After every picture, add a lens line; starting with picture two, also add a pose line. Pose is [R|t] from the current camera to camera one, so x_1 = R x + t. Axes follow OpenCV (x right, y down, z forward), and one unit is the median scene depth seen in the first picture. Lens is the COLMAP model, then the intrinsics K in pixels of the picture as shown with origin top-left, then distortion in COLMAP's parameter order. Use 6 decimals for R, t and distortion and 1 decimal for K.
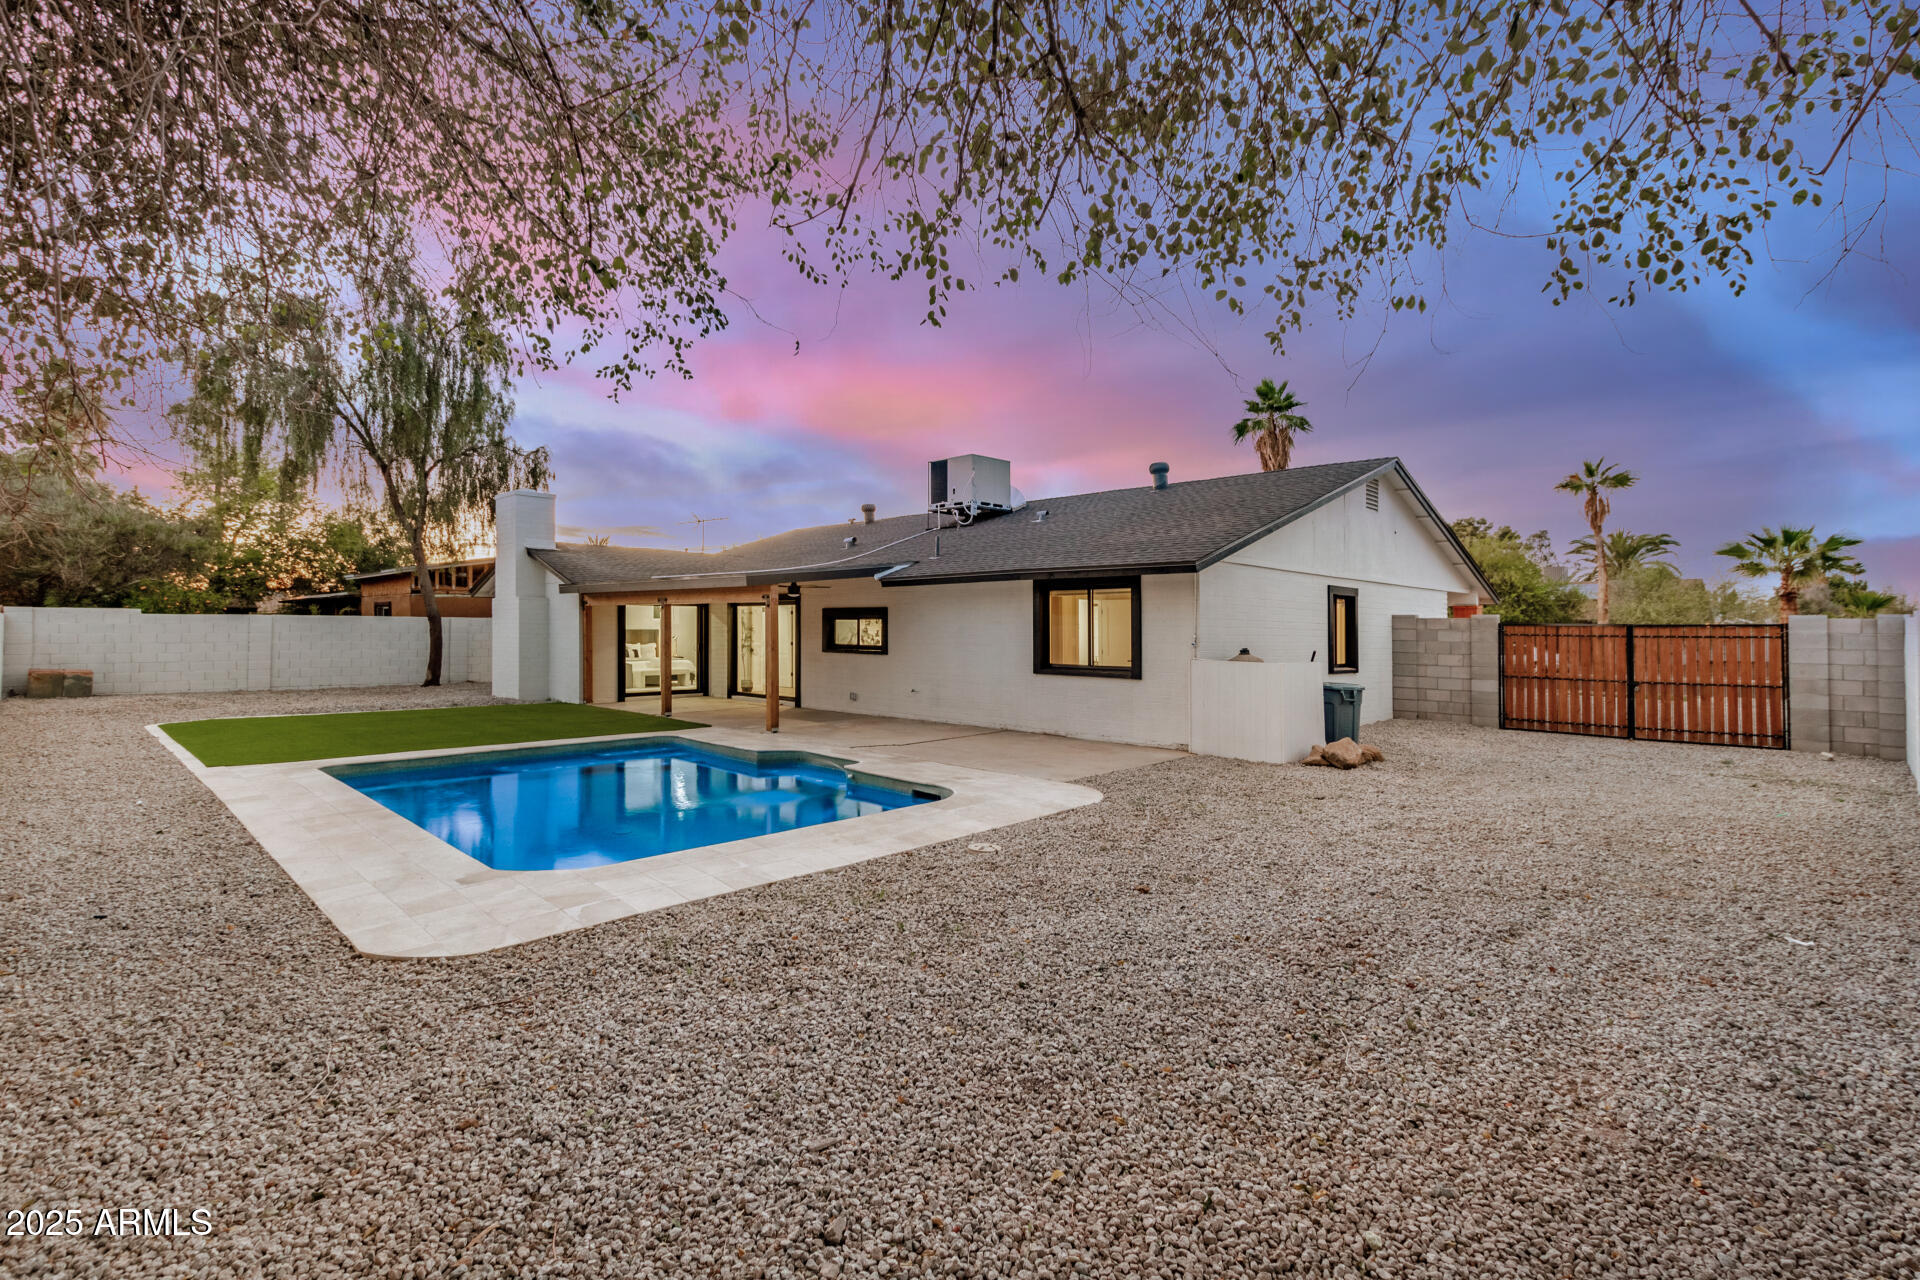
lens RADIAL K [[871.1, 0, 960.0], [0, 871.1, 640.0], [0, 0, 1]] dist [-0.000335, -0.000040]
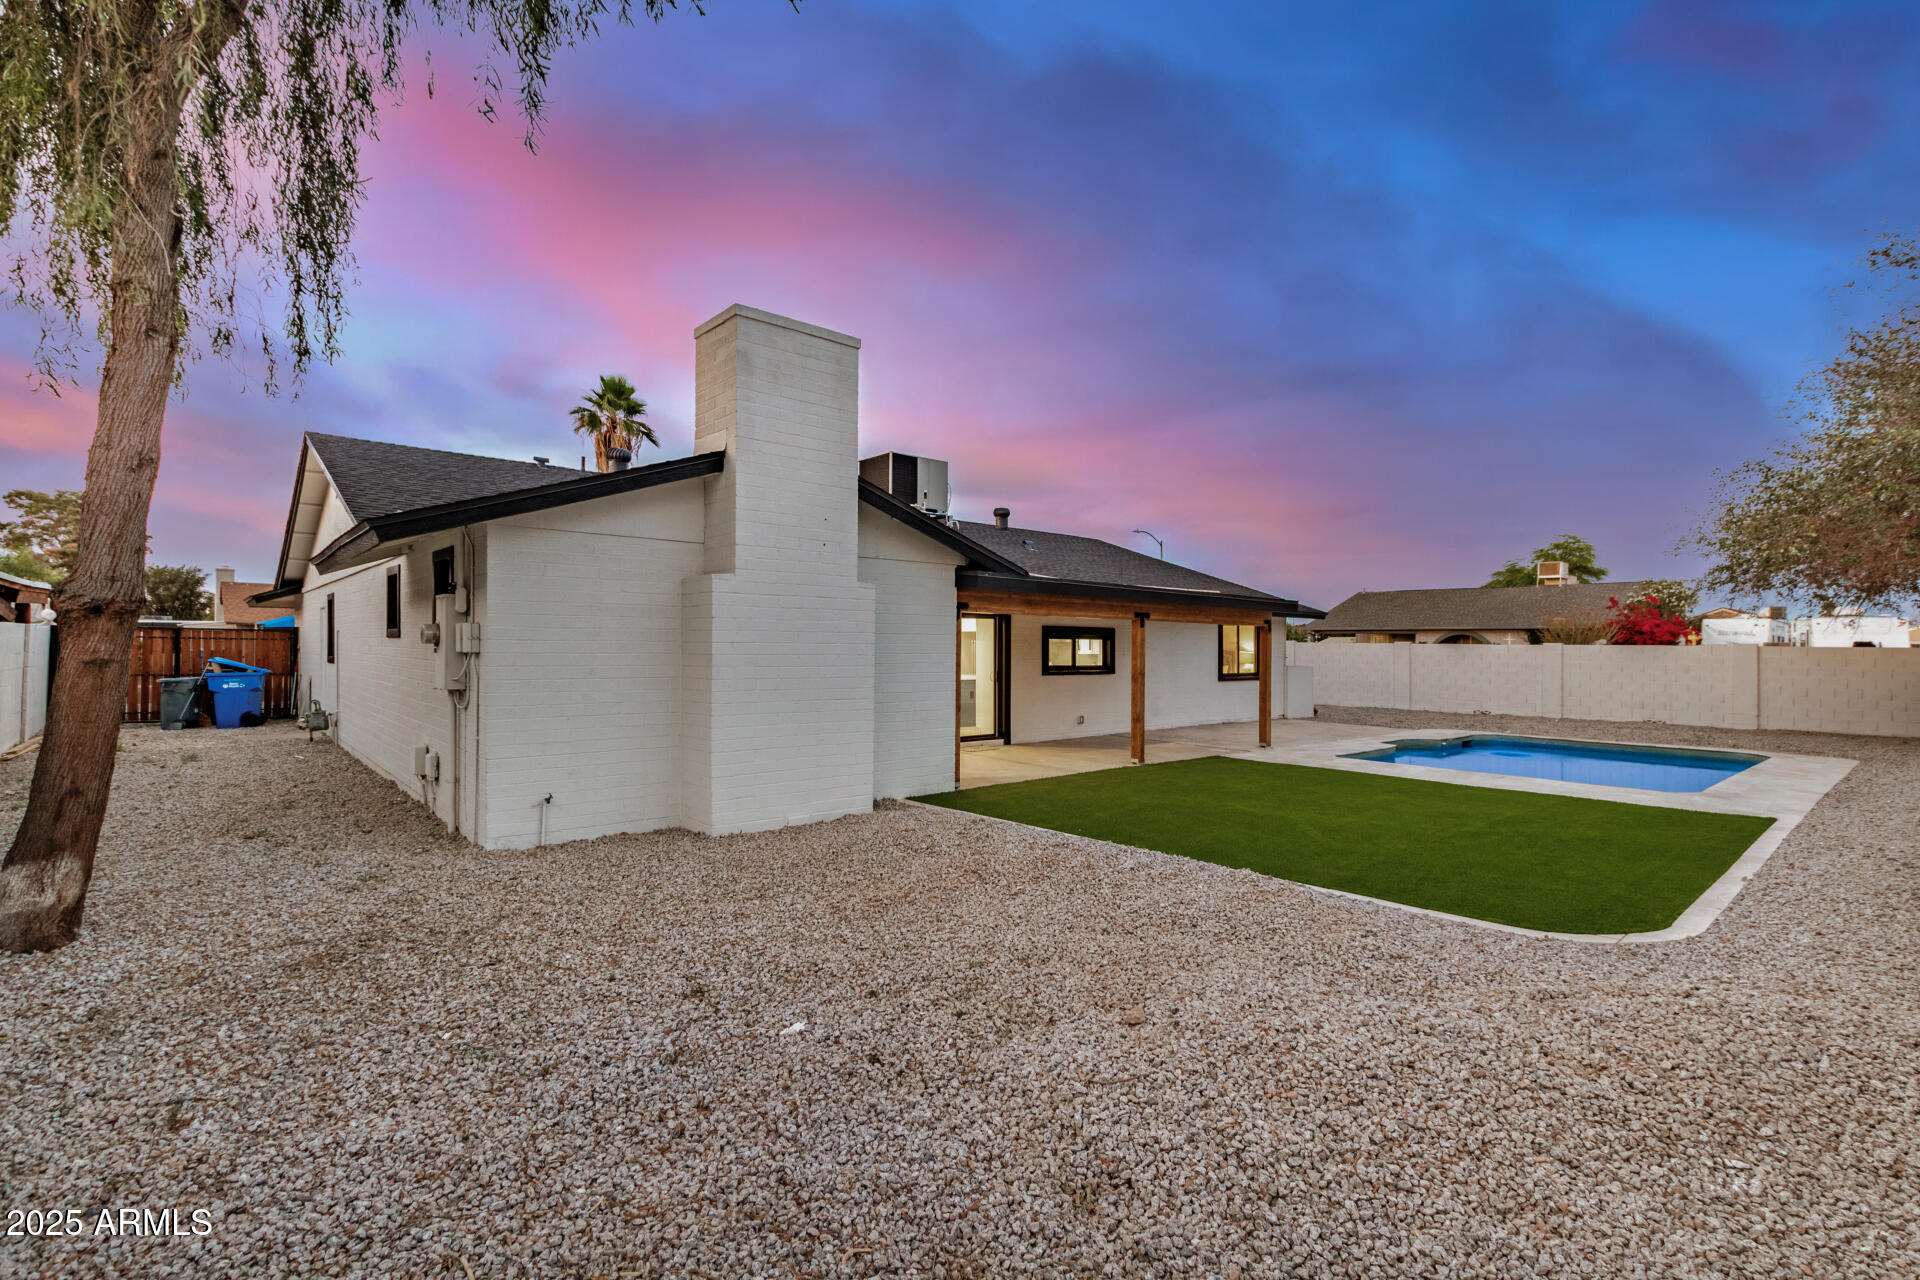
lens RADIAL K [[900.4, 0, 960.0], [0, 900.4, 640.0], [0, 0, 1]] dist [0.000718, 0.000281]
pose [[0.074485, 0.001914, 0.997220, -1.016462], [0.001791, 0.999996, -0.002053, -0.018932], [-0.997221, 0.001939, 0.074481, 0.965825]]
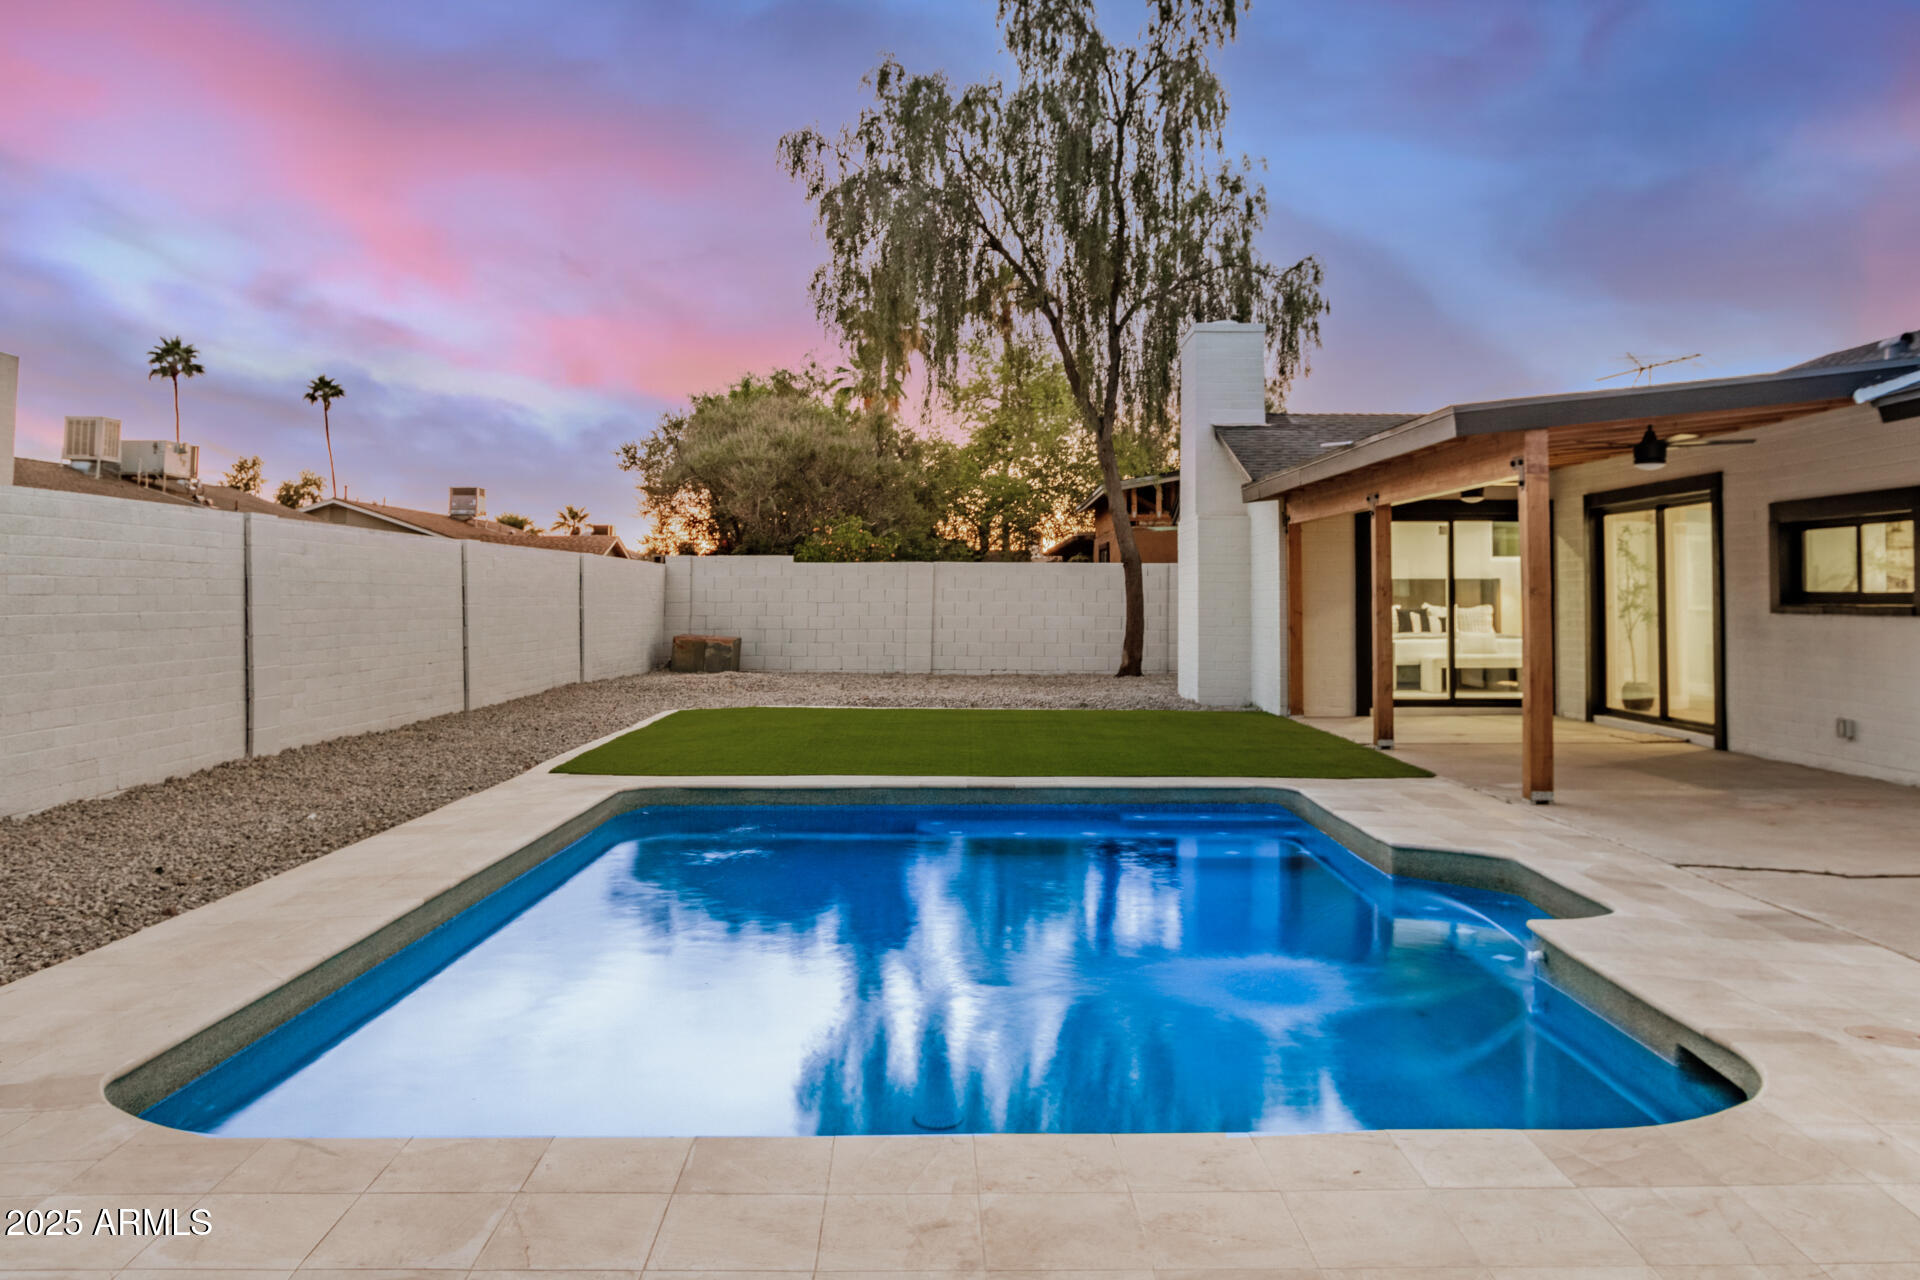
lens RADIAL K [[1490.7, 0, 958.8], [0, 1490.7, 580.8], [0, 0, 1]] dist [-0.003315, 0.000027]
pose [[0.700339, -0.013058, -0.713691, 0.064042], [-0.007492, 0.999643, -0.025642, 0.018161], [0.713771, 0.023305, 0.699991, 0.247552]]
